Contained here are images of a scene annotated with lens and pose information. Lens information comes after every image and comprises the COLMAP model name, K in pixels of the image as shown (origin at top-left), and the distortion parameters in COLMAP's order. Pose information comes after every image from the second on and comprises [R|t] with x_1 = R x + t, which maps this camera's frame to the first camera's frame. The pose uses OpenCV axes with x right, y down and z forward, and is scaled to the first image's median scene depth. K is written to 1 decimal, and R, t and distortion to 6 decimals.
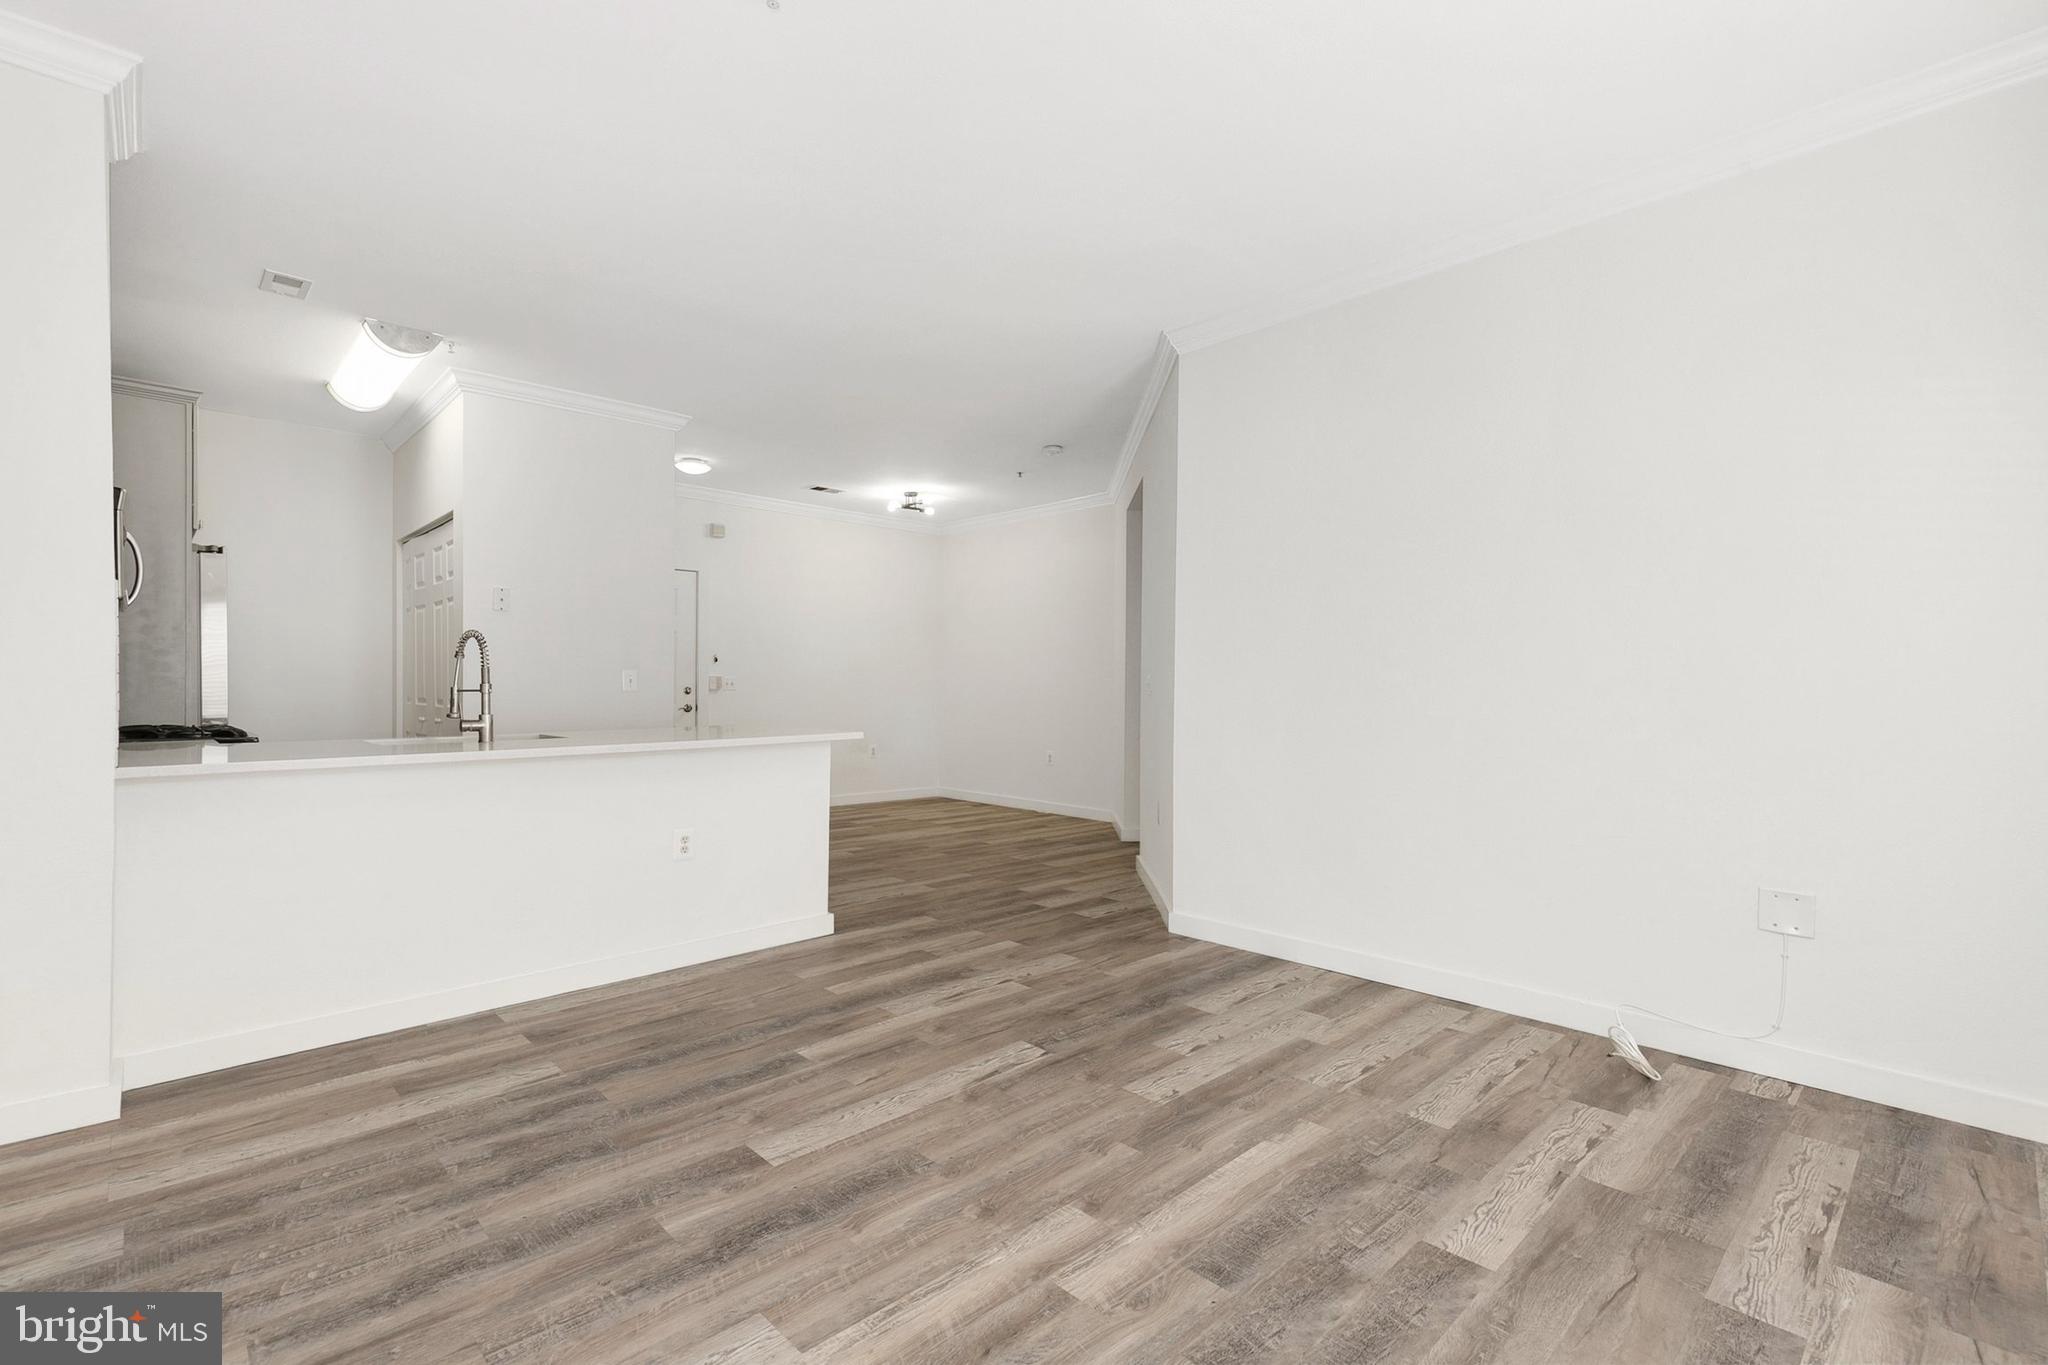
lens RADIAL K [[918.4, 0, 1010.3], [0, 918.4, 685.7], [0, 0, 1]] dist [0.009732, -0.000274]
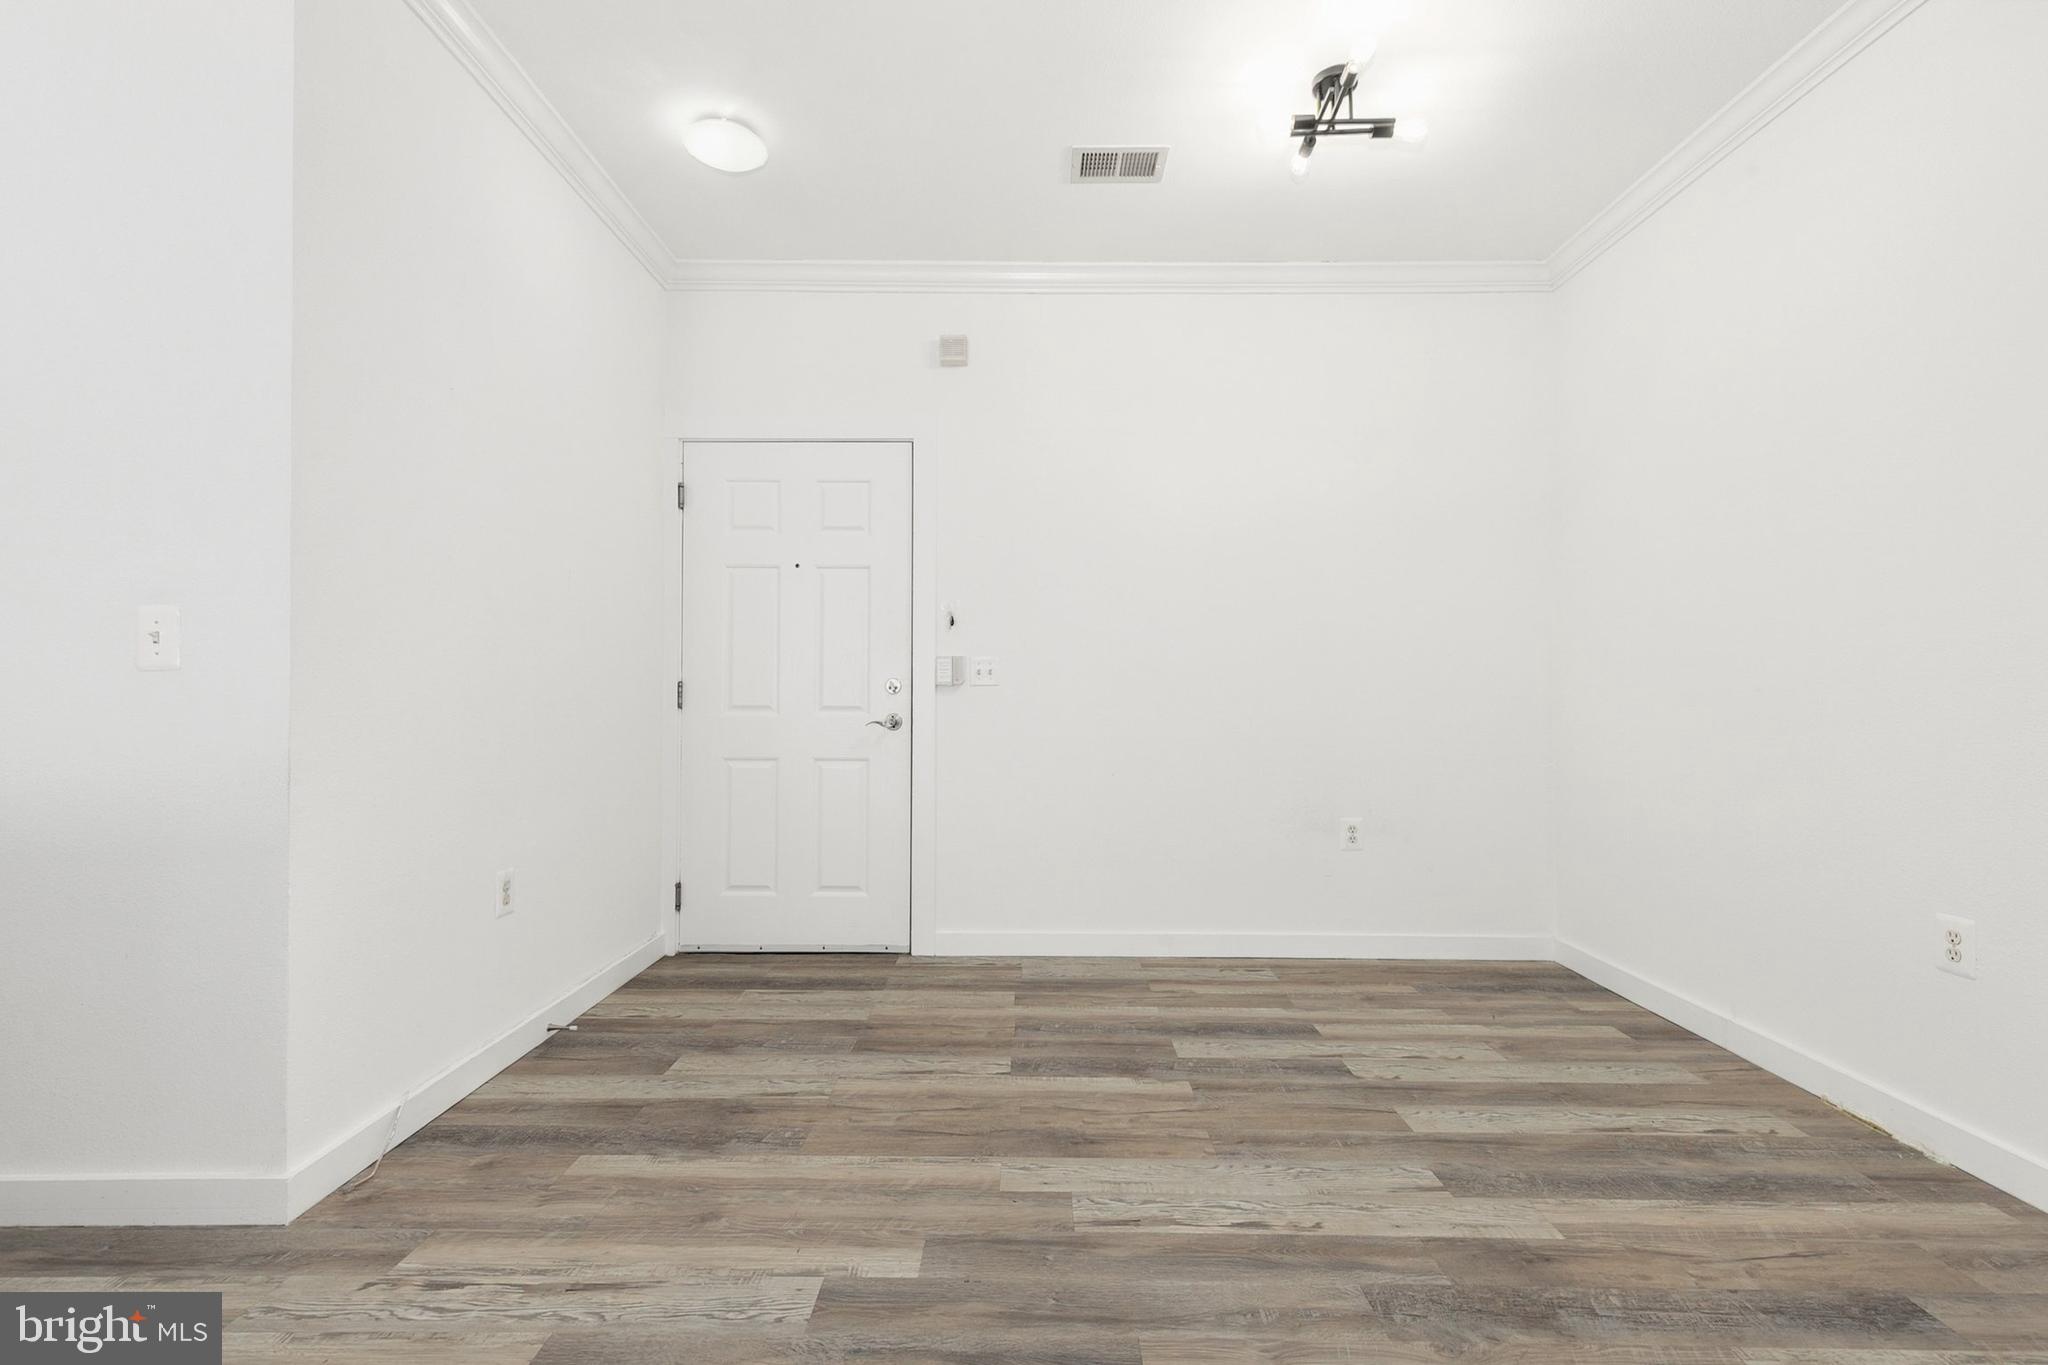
lens RADIAL K [[924.6, 0, 1024.0], [0, 924.6, 682.5], [0, 0, 1]] dist [0.008883, -0.000955]
pose [[0.726140, -0.014609, -0.687391, 0.098728], [0.001628, 0.999808, -0.019528, 0.035583], [0.687544, 0.013061, 0.726025, 1.839157]]
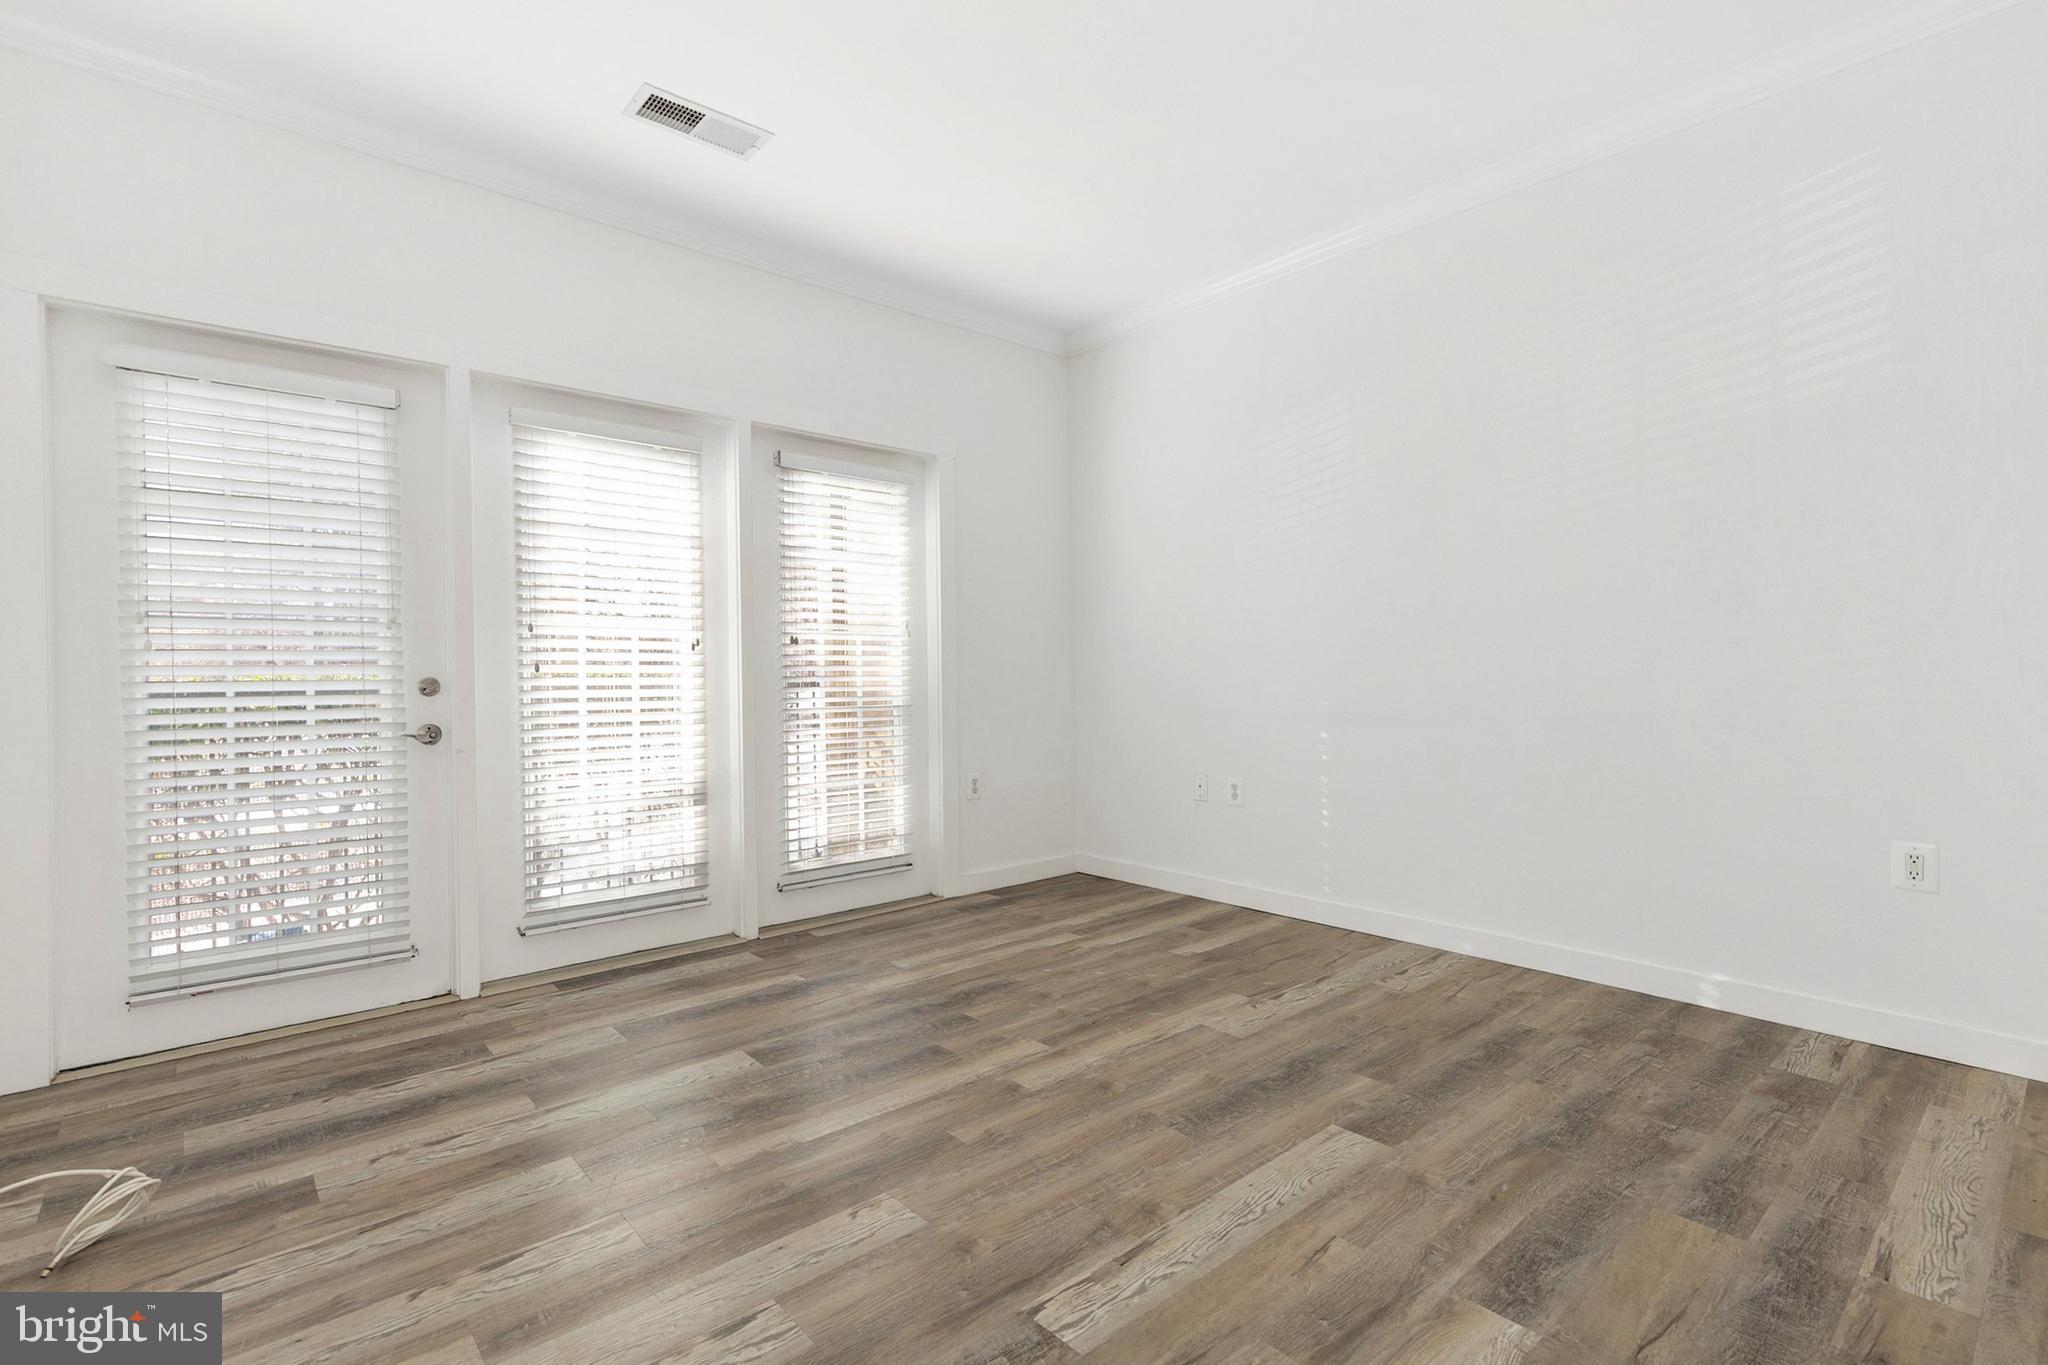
lens RADIAL K [[950.6, 0, 1016.7], [0, 950.6, 679.2], [0, 0, 1]] dist [0.011417, -0.000382]
pose [[-0.999205, 0.008219, 0.039013, 0.024191], [0.008491, 0.999941, 0.006824, 0.034371], [-0.038954, 0.007149, -0.999215, 1.520963]]
